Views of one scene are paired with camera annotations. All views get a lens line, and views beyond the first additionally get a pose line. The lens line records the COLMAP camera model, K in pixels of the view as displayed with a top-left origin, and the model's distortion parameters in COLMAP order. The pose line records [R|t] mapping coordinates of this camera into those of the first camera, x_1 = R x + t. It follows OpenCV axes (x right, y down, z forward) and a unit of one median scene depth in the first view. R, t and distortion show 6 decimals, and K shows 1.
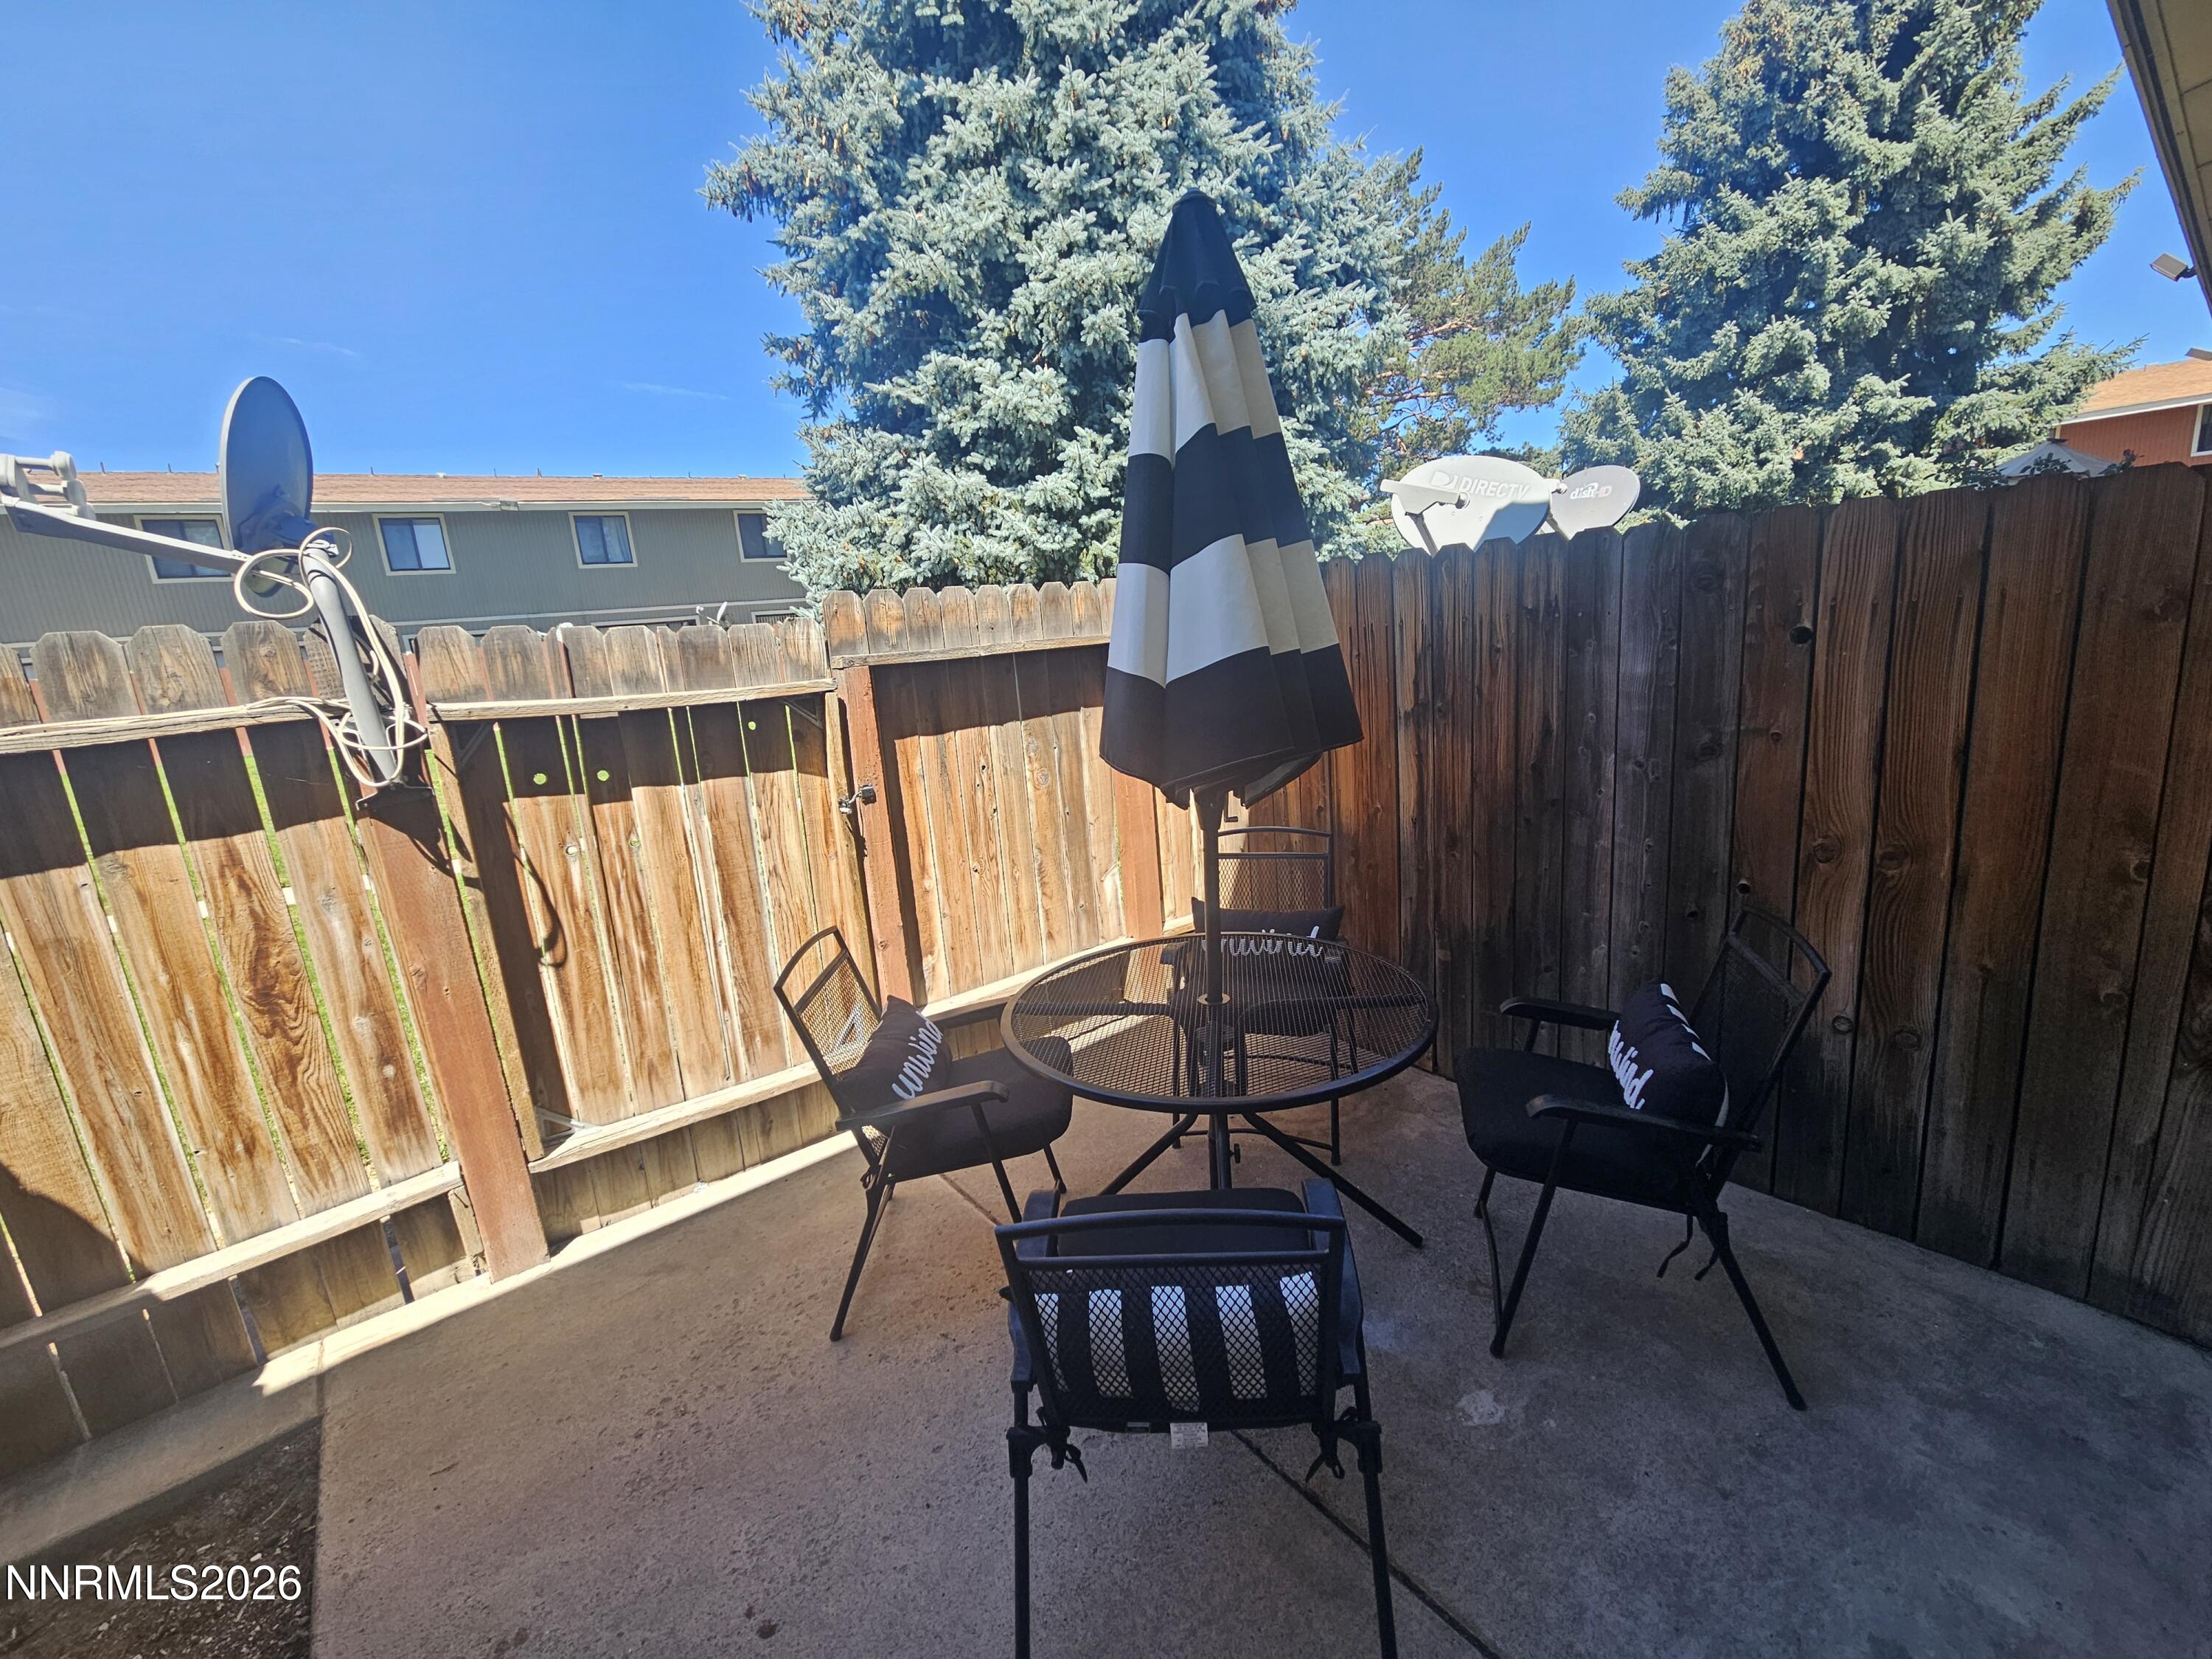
lens RADIAL K [[901.4, 0, 1102.2], [0, 901.4, 820.8], [0, 0, 1]] dist [-0.004704, -0.000811]
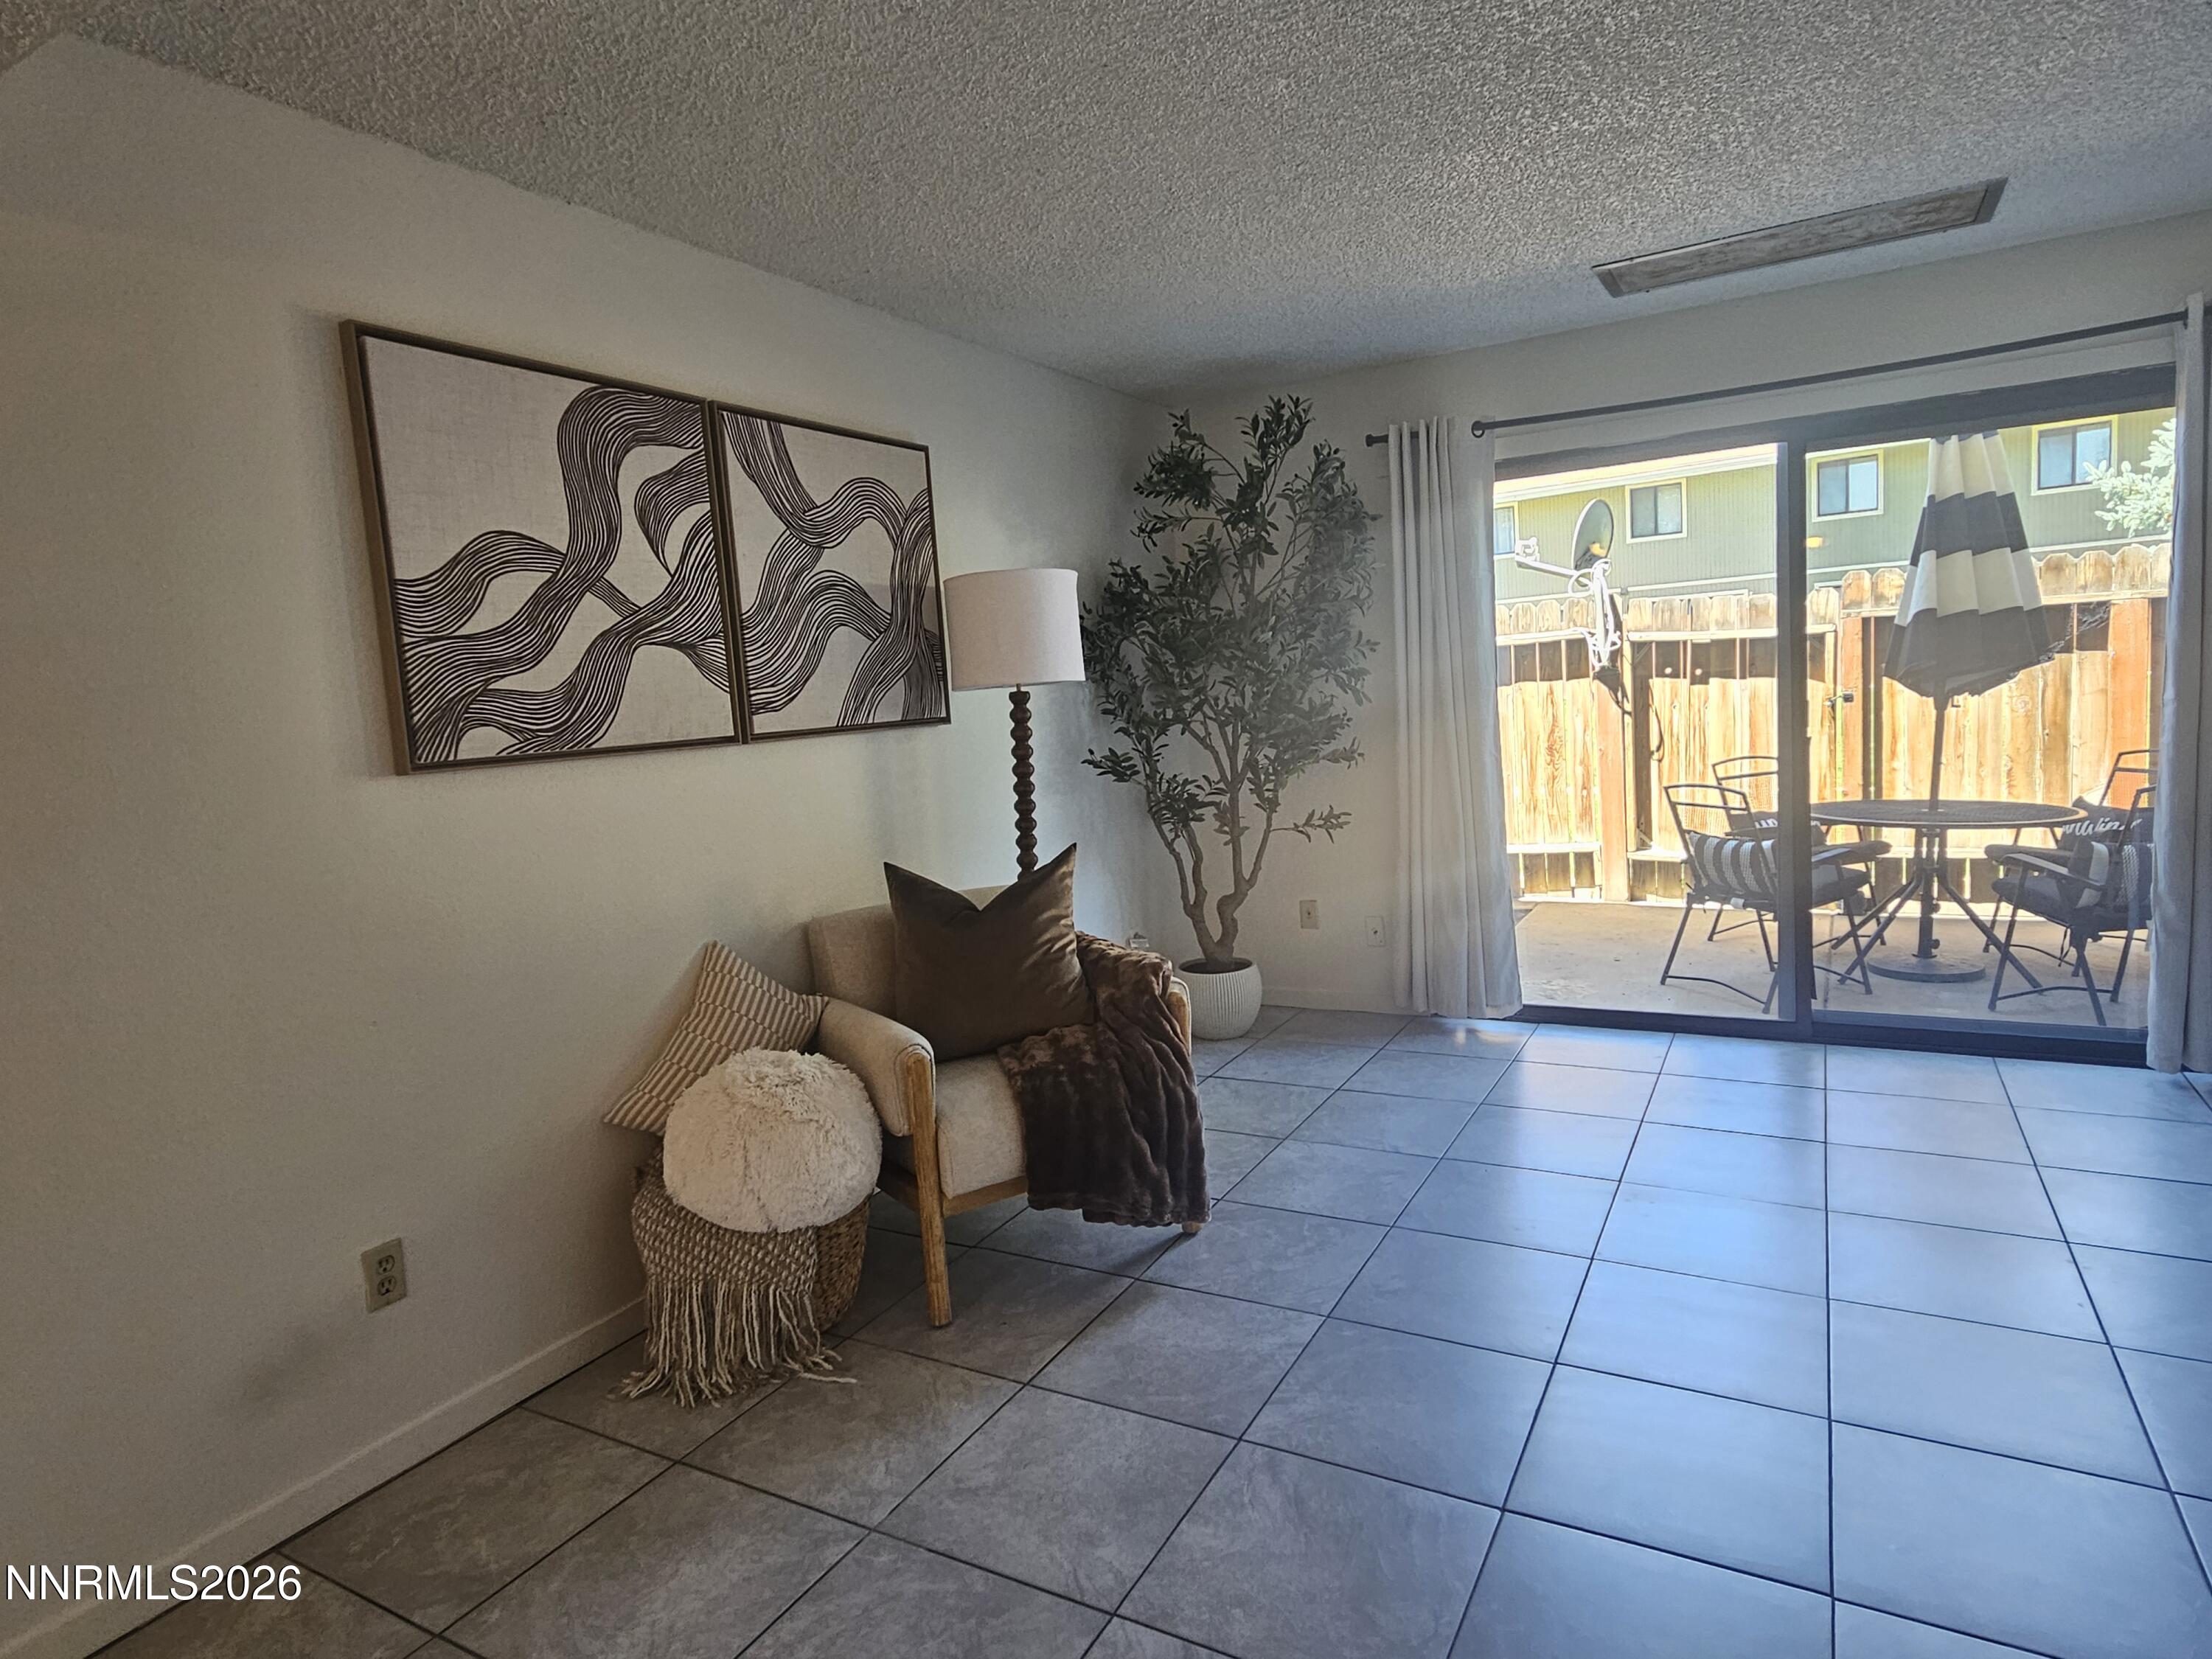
lens RADIAL K [[1241.3, 0, 1106.6], [0, 1241.3, 816.9], [0, 0, 1]] dist [-0.002671, 0.002238]
pose [[0.361201, 0.151190, -0.920150, 1.528258], [-0.161062, 0.982053, 0.098137, 0.204491], [0.918473, 0.112754, 0.379069, -1.190044]]
